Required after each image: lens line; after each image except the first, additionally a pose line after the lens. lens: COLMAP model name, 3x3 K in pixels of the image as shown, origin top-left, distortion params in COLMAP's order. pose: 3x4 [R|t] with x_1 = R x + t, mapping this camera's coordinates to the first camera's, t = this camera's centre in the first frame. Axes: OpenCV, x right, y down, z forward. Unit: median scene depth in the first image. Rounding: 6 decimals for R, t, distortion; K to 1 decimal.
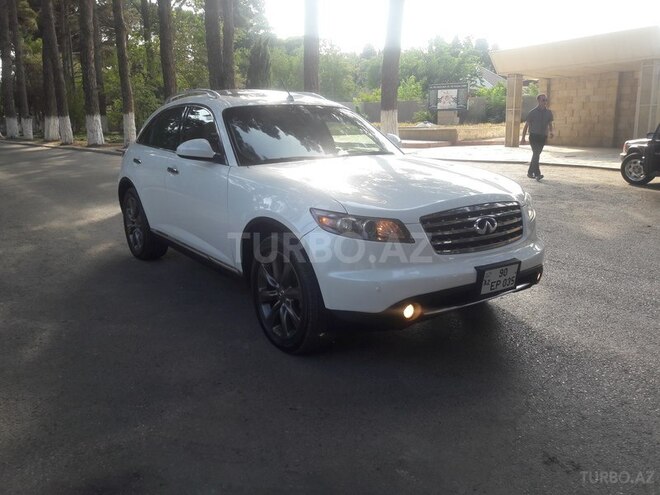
lens RADIAL K [[544.4, 0, 330.0], [0, 544.4, 247.5], [0, 0, 1]] dist [0.054456, -0.113740]
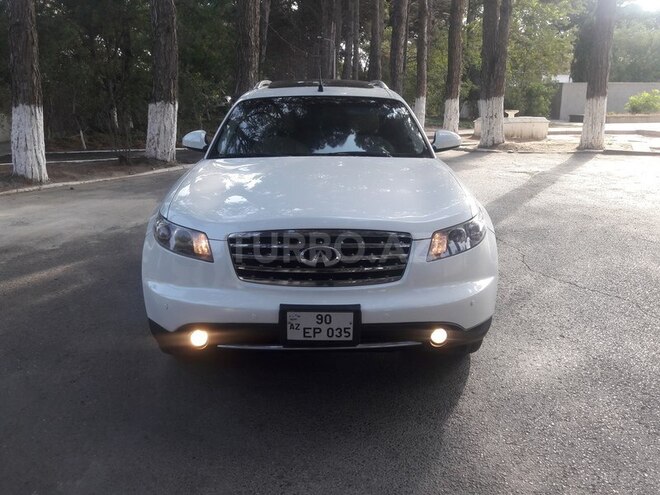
lens RADIAL K [[544.4, 0, 330.0], [0, 544.4, 247.5], [0, 0, 1]] dist [0.054456, -0.113740]
pose [[0.818541, 0.153639, -0.553521, 0.786965], [-0.136499, 0.987992, 0.072382, -0.119811], [0.557995, 0.016307, 0.829684, 0.386344]]
